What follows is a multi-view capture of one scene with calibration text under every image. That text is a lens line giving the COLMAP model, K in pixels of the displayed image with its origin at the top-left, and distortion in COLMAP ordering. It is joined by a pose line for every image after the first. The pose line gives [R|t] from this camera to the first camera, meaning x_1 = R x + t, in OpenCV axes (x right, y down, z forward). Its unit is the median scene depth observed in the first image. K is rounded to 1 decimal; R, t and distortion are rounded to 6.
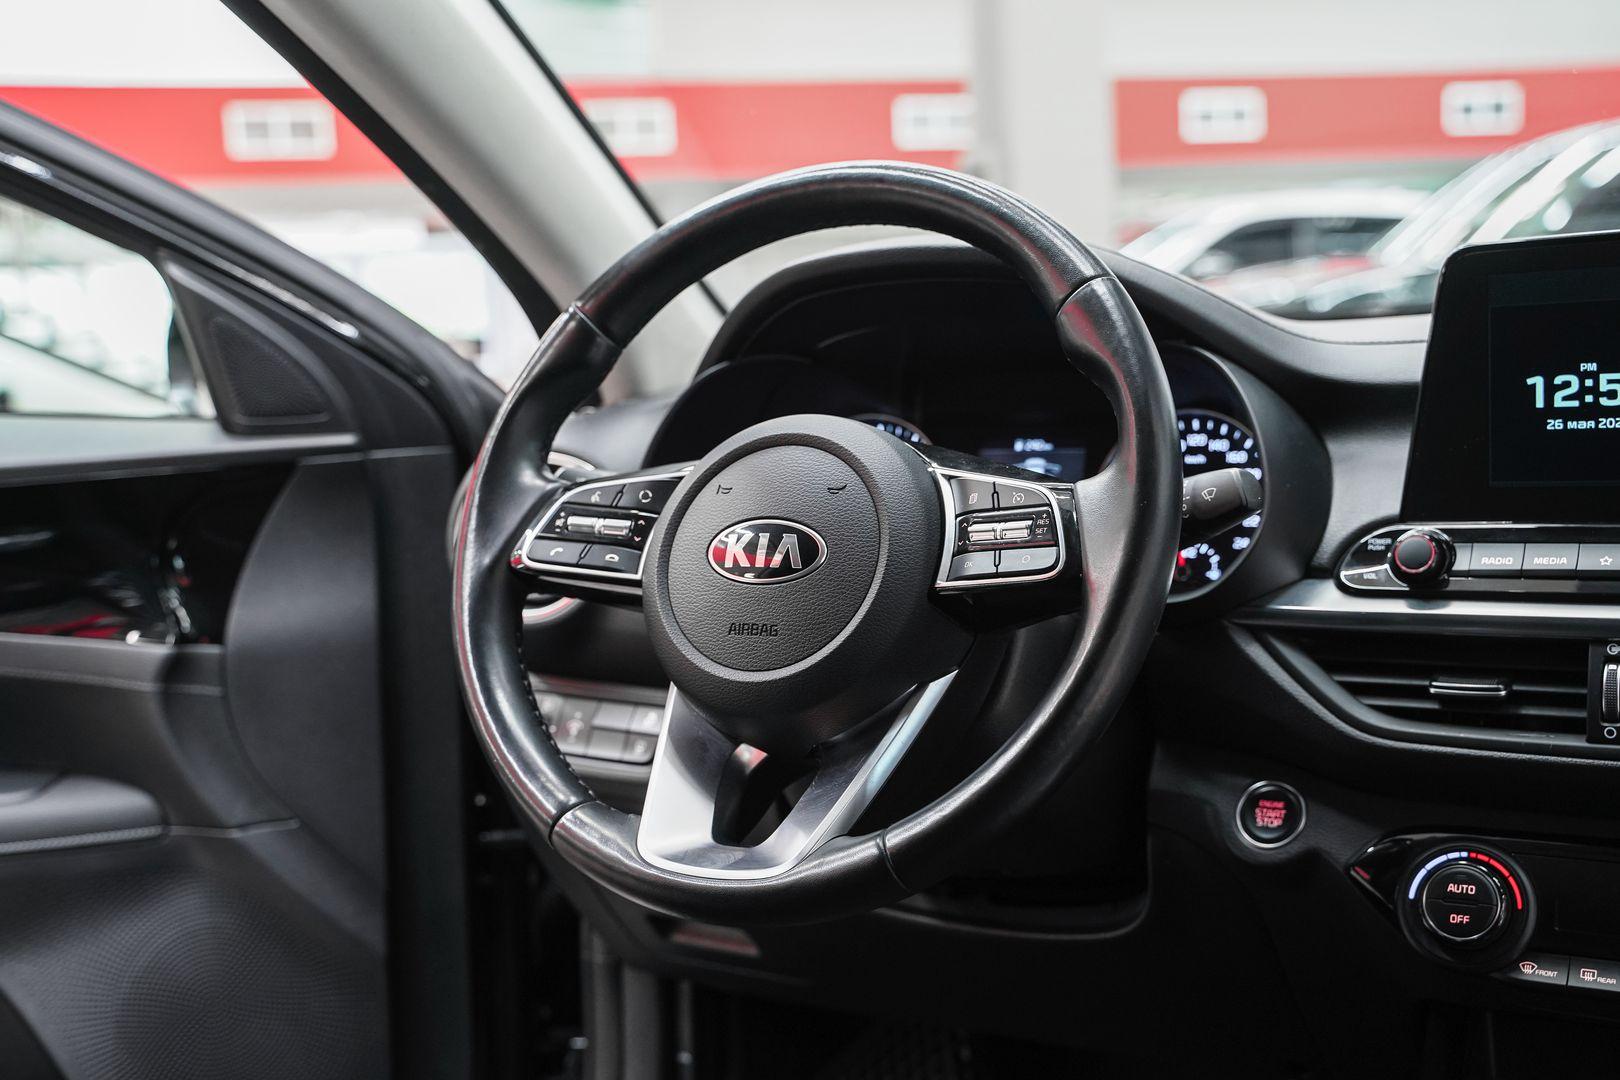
lens RADIAL K [[1995.4, 0, 802.5], [0, 1995.4, 548.8], [0, 0, 1]] dist [0.028551, 0.067265]
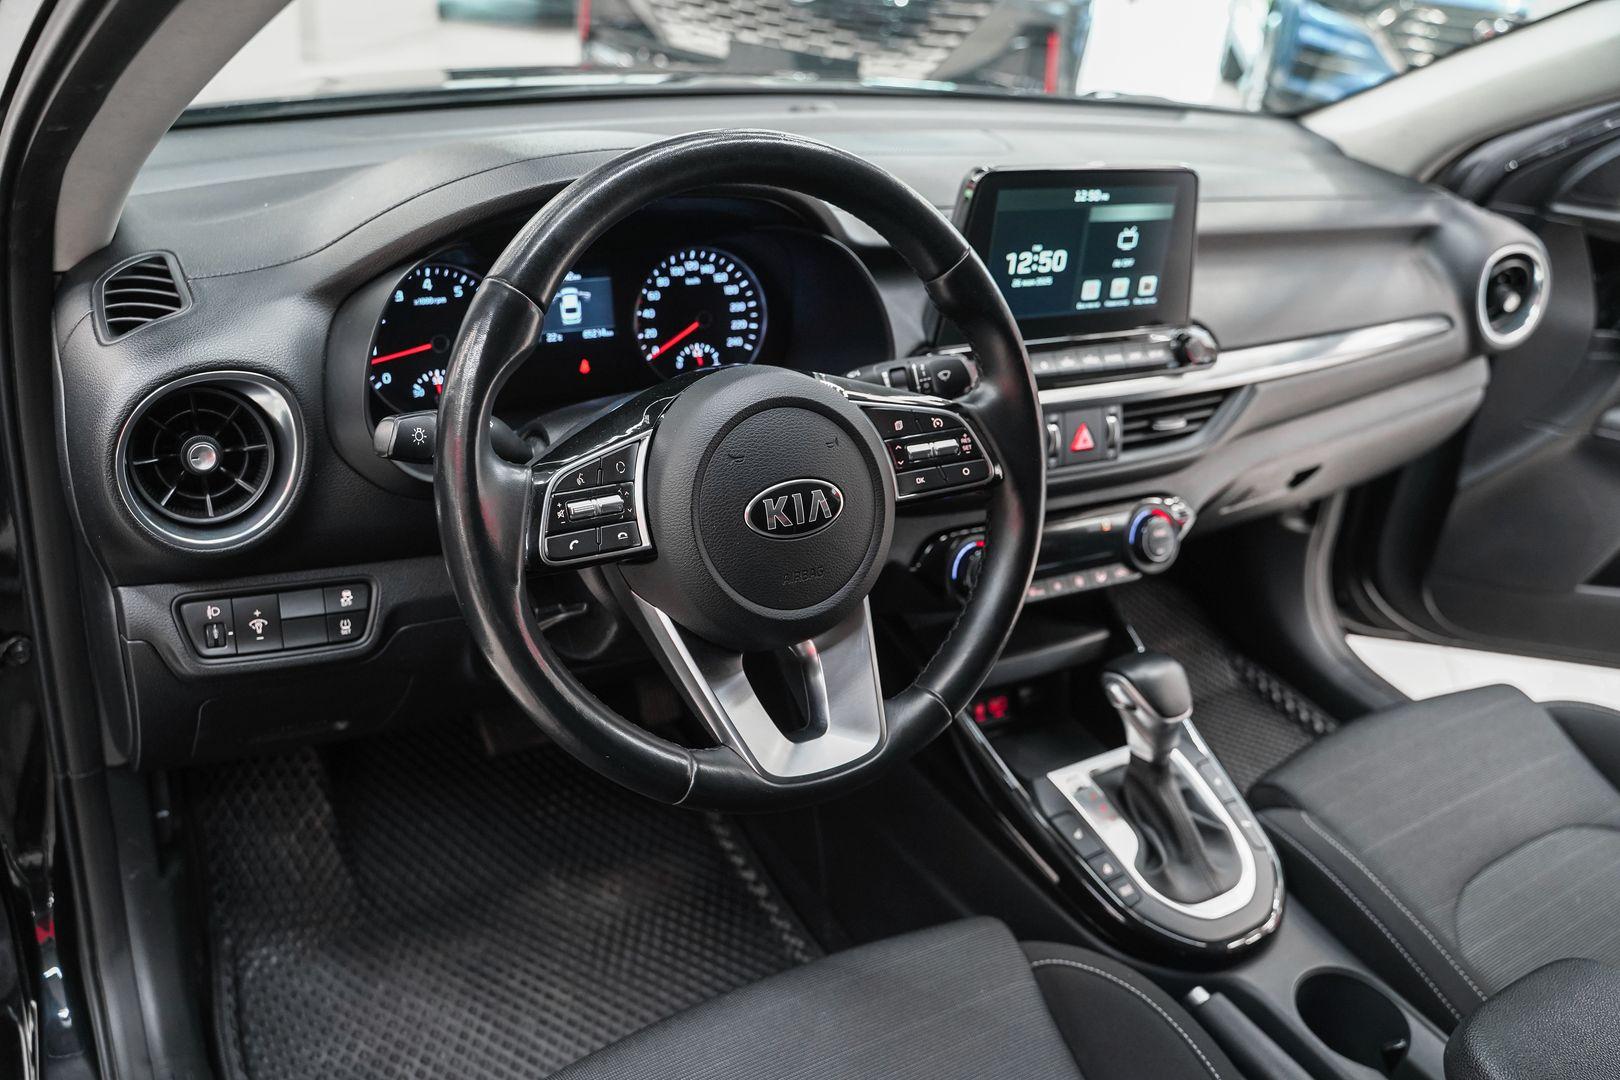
lens RADIAL K [[1311.1, 0, 820.0], [0, 1311.1, 536.1], [0, 0, 1]] dist [-0.130781, 0.098955]
pose [[0.503074, -0.314583, 0.804956, -0.611939], [-0.033931, 0.923492, 0.382113, -0.267460], [-0.863577, -0.219544, 0.453911, 0.609183]]
